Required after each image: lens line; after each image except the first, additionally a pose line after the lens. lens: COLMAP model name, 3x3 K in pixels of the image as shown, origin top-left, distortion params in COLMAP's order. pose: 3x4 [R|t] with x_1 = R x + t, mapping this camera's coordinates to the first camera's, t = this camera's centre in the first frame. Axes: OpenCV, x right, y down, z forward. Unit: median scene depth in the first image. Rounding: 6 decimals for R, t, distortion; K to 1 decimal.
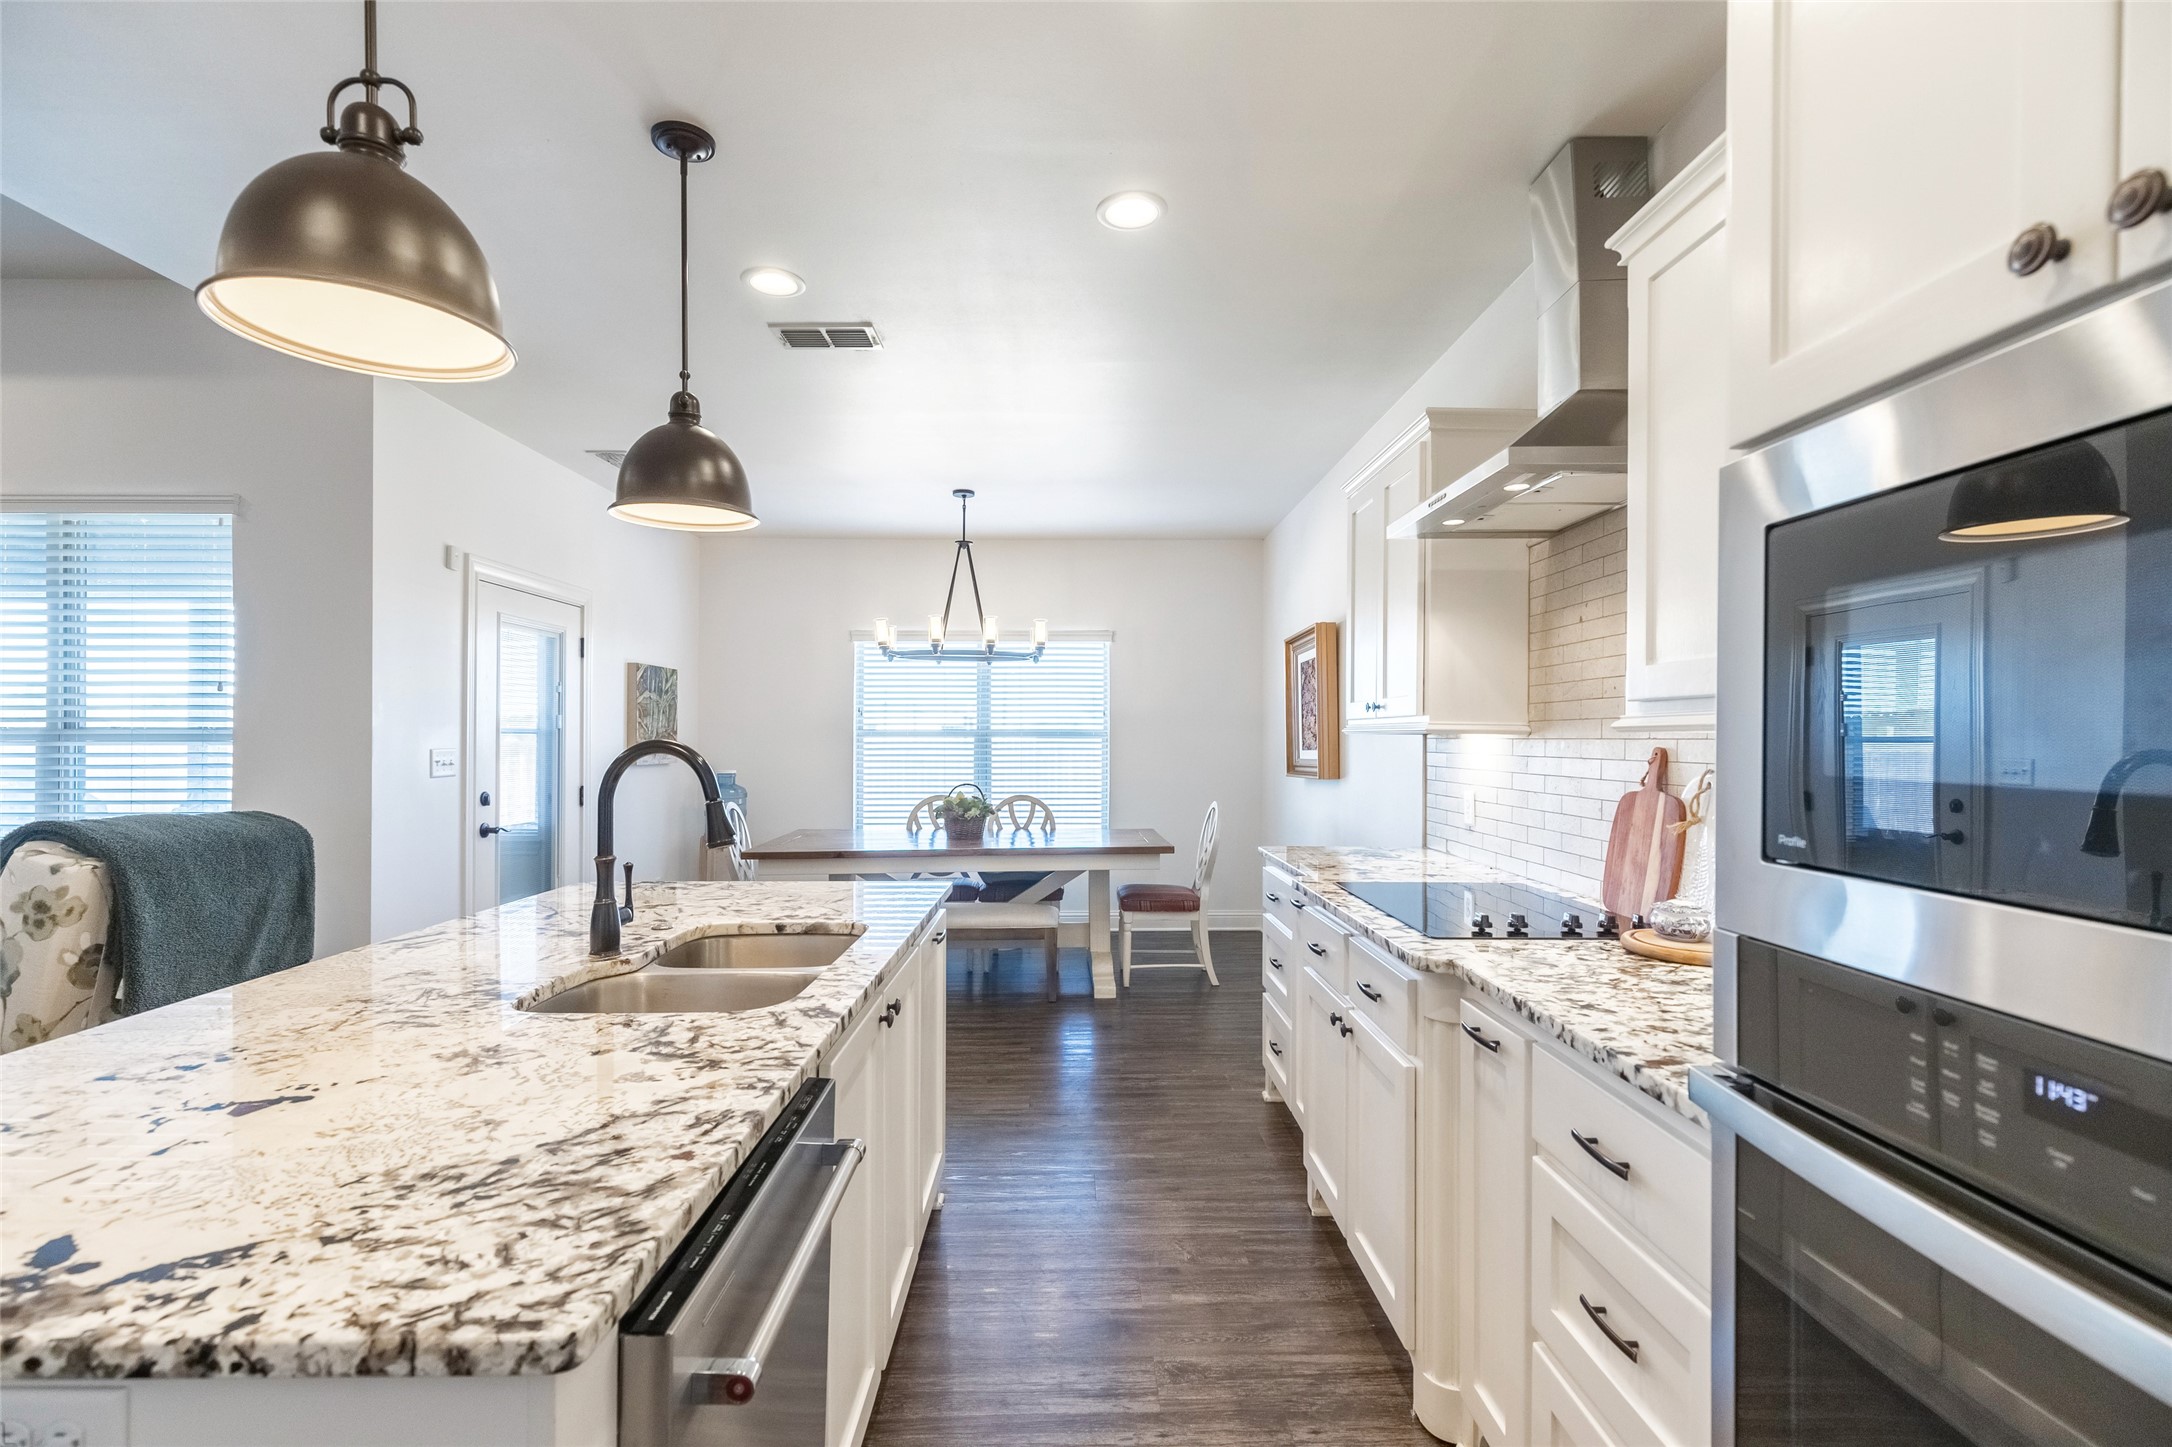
lens RADIAL K [[993.9, 0, 1085.6], [0, 993.9, 736.4], [0, 0, 1]] dist [0.013572, -0.004824]
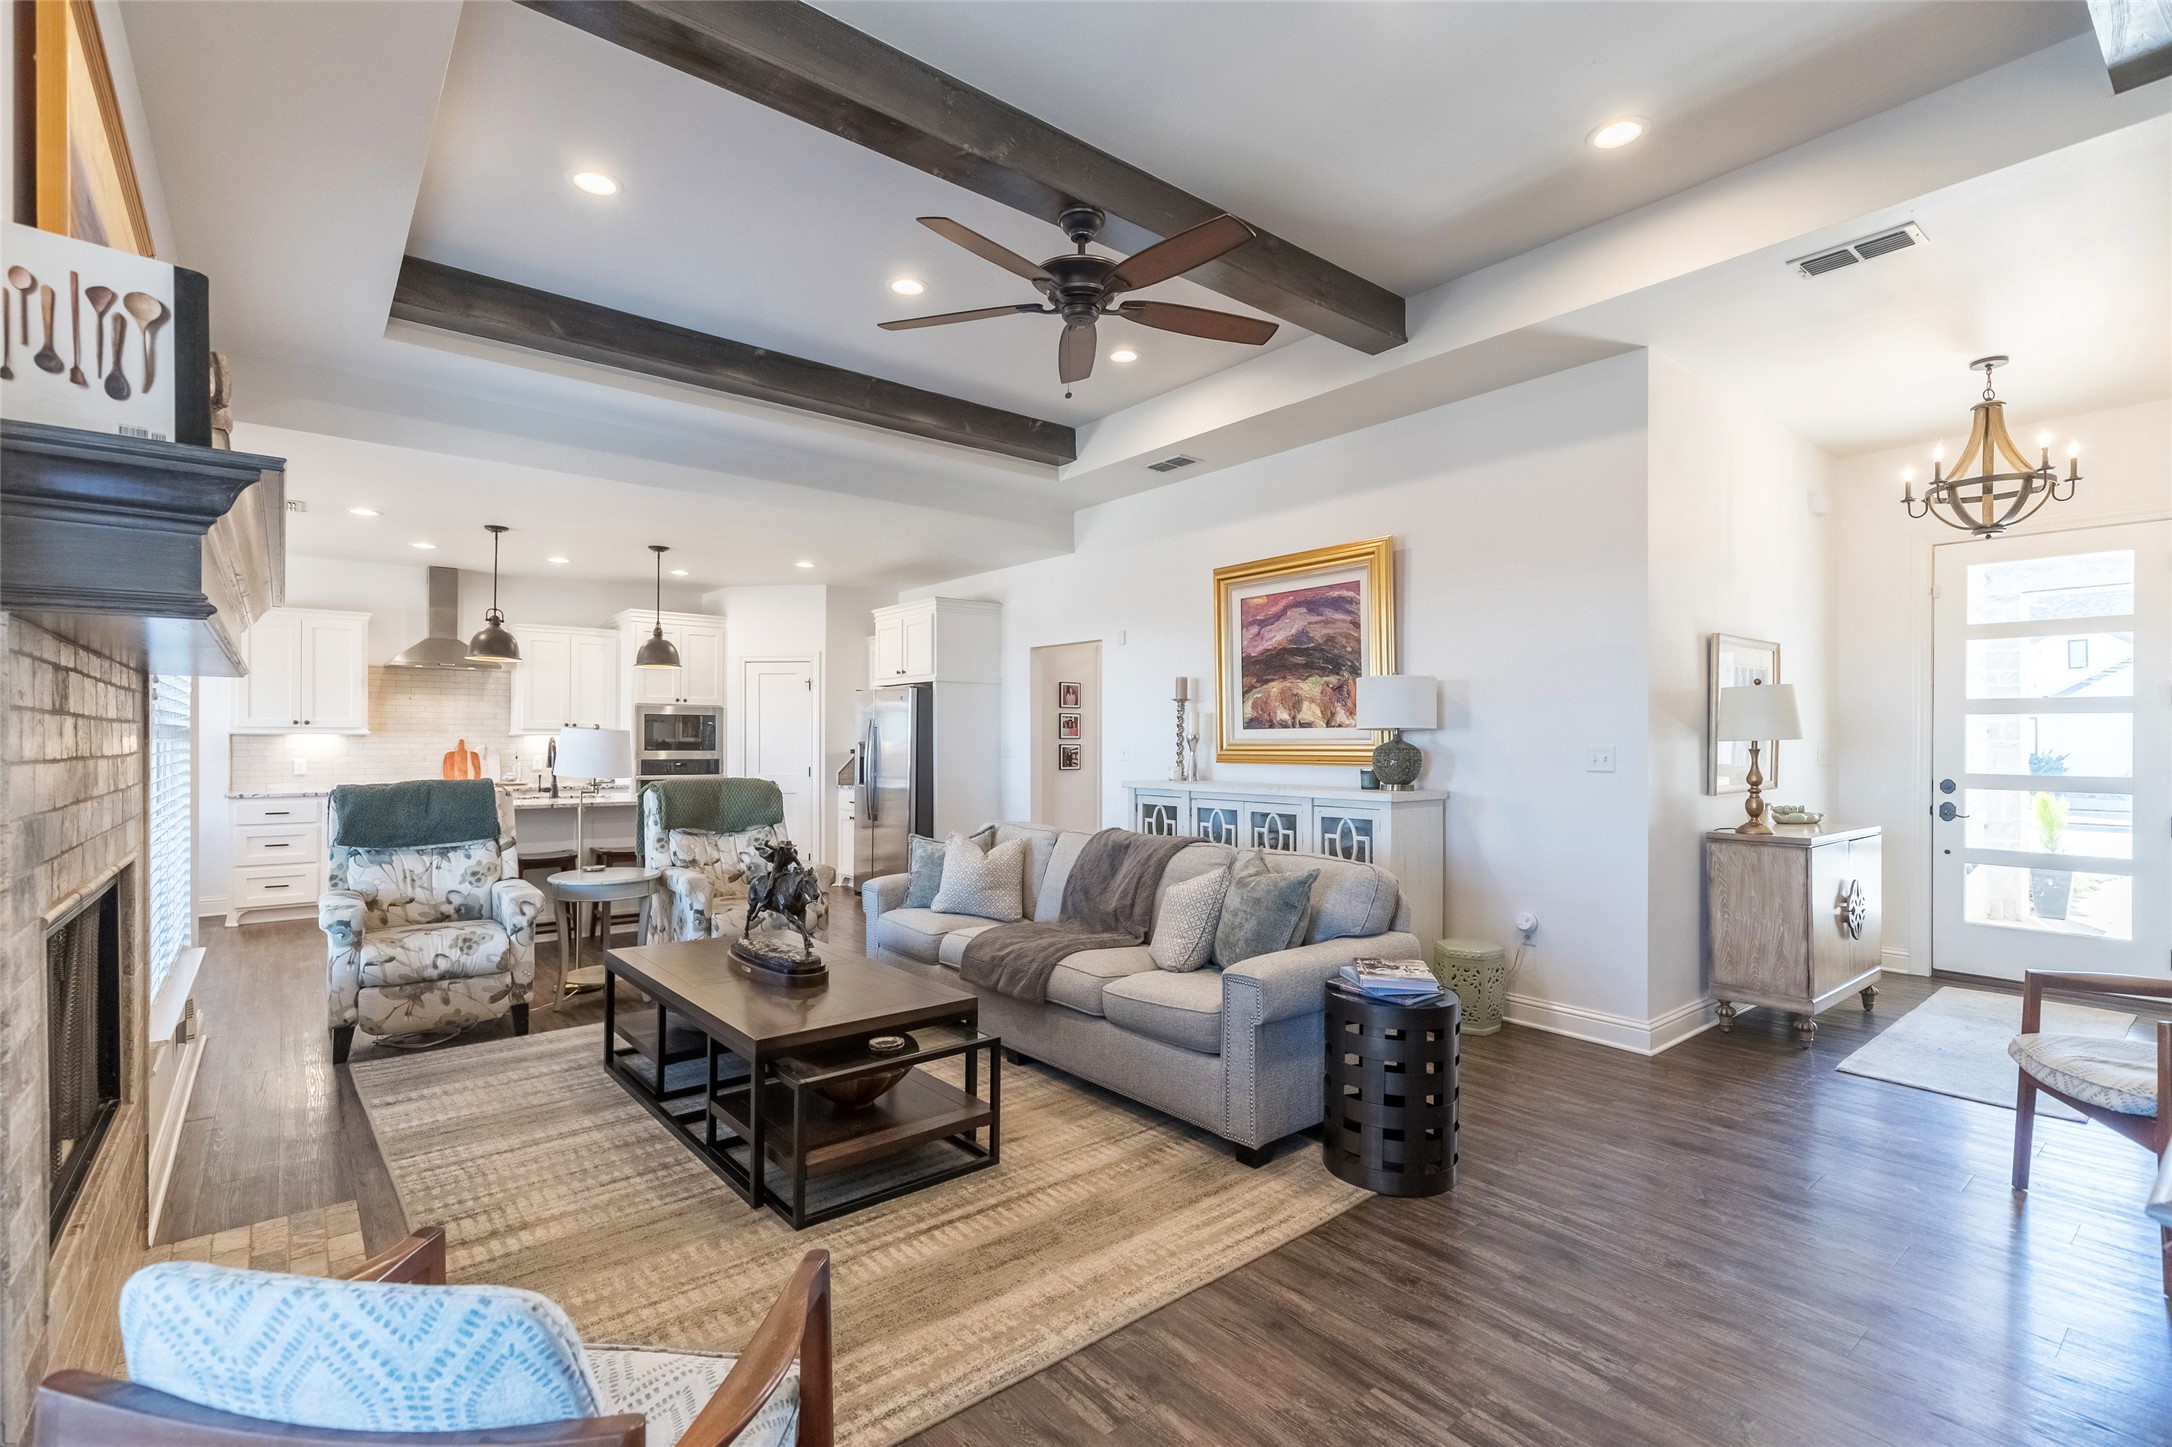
lens RADIAL K [[993.9, 0, 1080.1], [0, 993.9, 736.7], [0, 0, 1]] dist [0.013572, -0.004824]
pose [[-0.619544, -0.005050, 0.784946, -1.603199], [-0.006165, 0.999980, 0.001567, -0.007961], [-0.784938, -0.003869, -0.619562, 0.632479]]
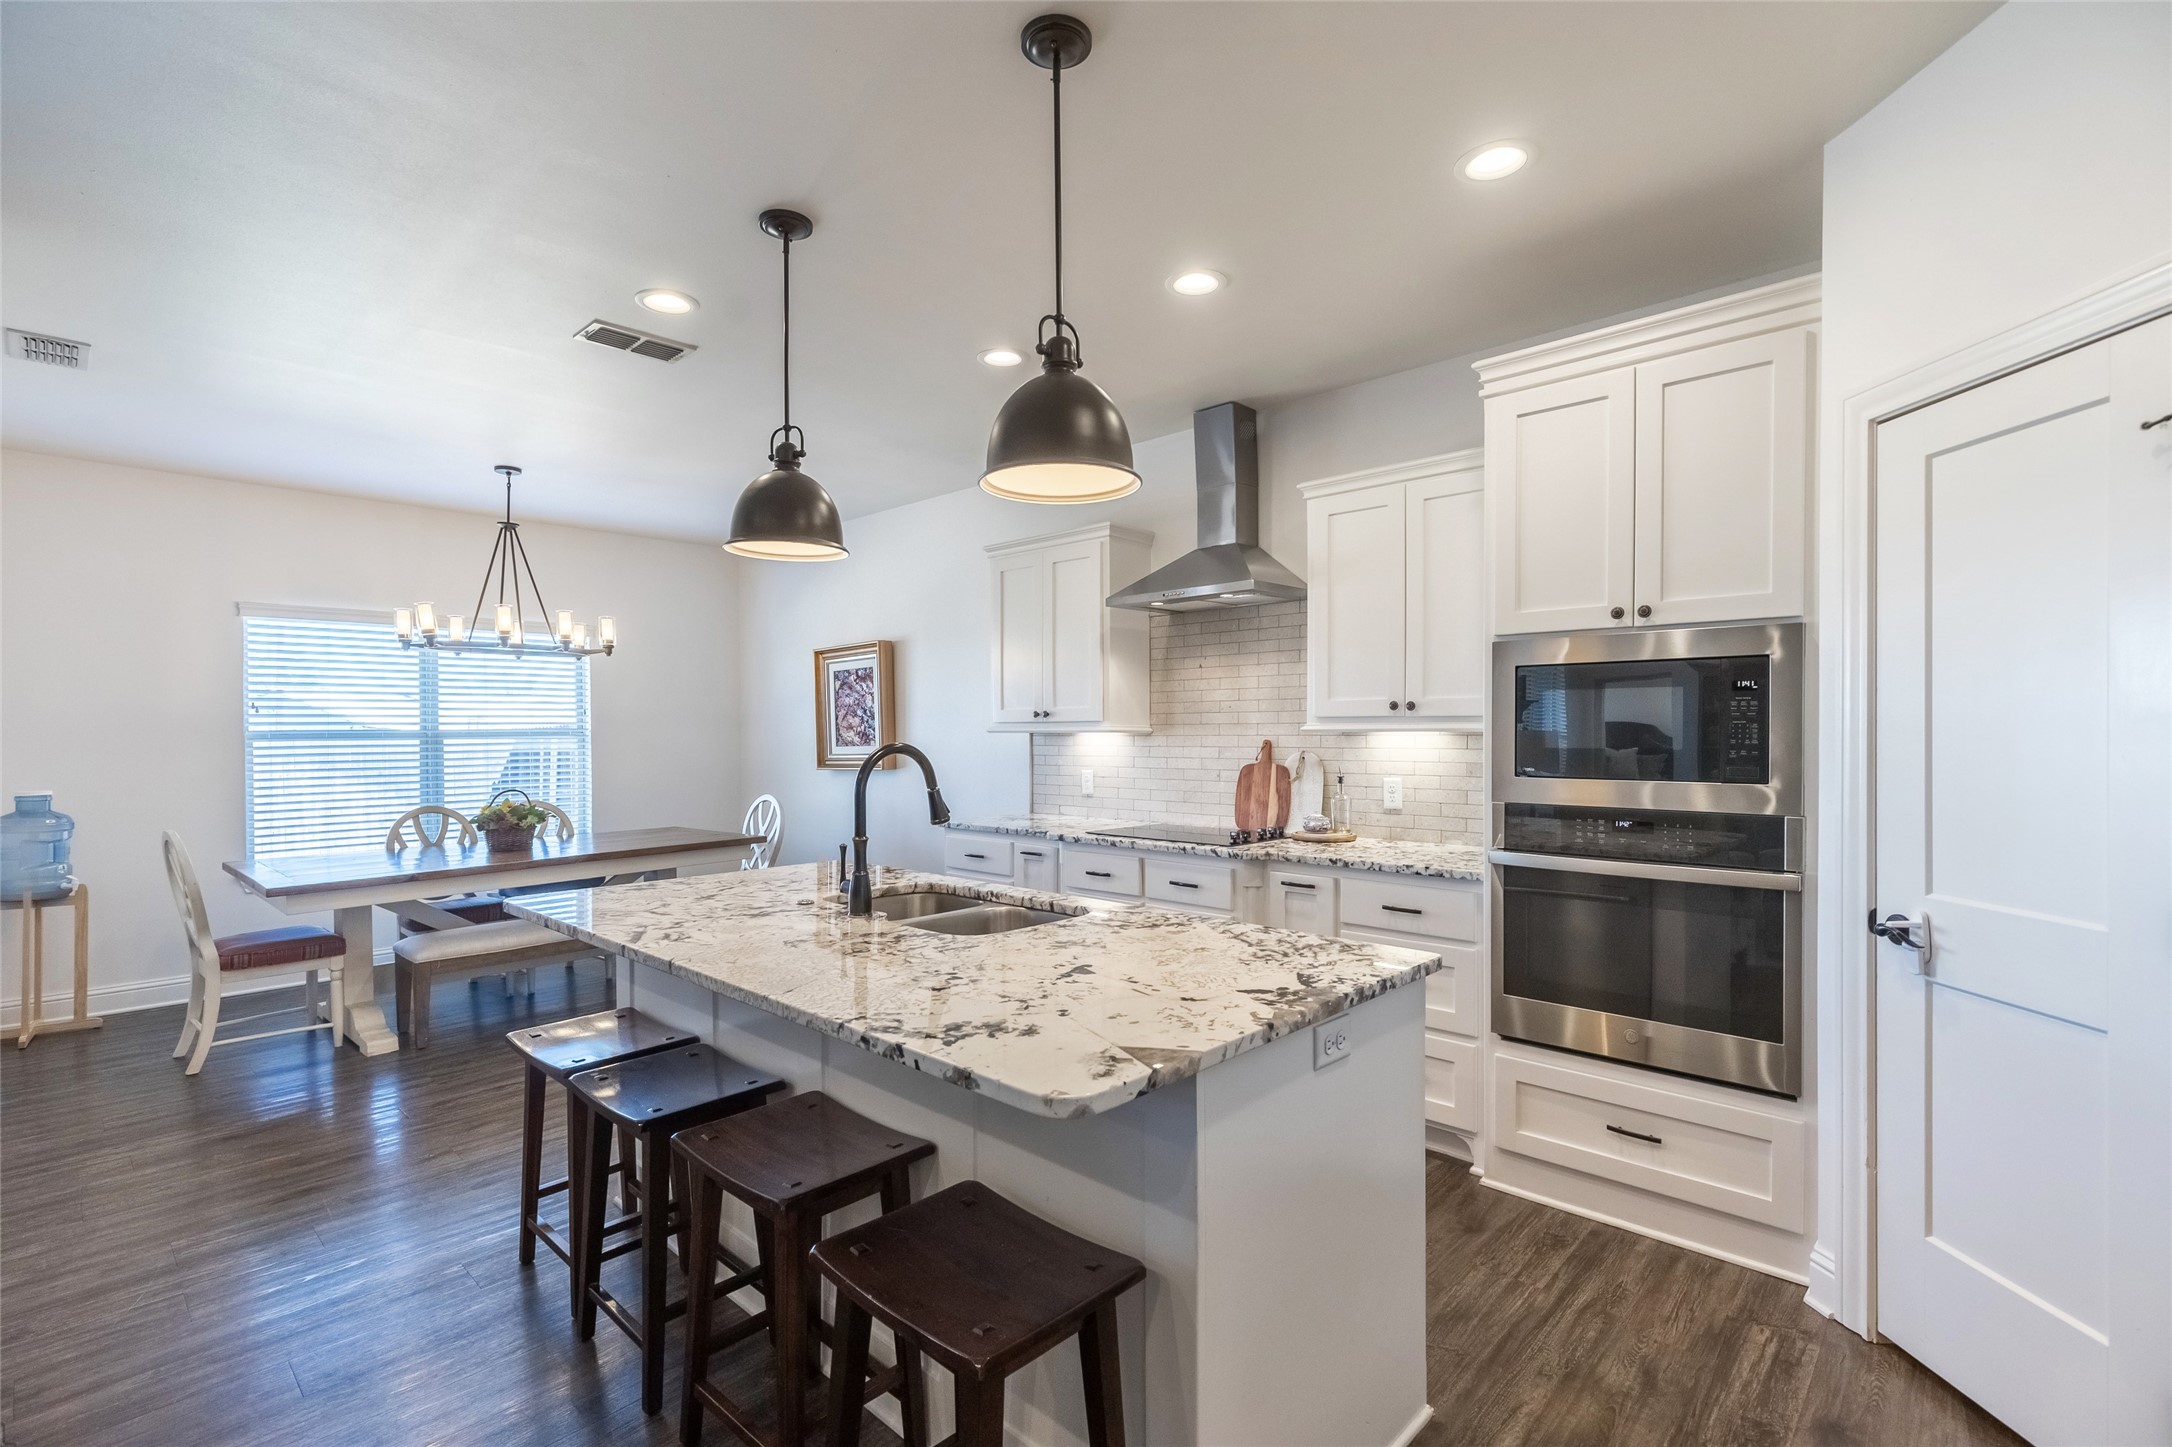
lens RADIAL K [[993.9, 0, 1119.1], [0, 993.9, 743.1], [0, 0, 1]] dist [0.013572, -0.004824]
pose [[0.676598, -0.014932, 0.736201, -0.422477], [0.006607, 0.999877, 0.014208, -0.004851], [-0.736323, -0.004749, 0.676613, -0.028284]]
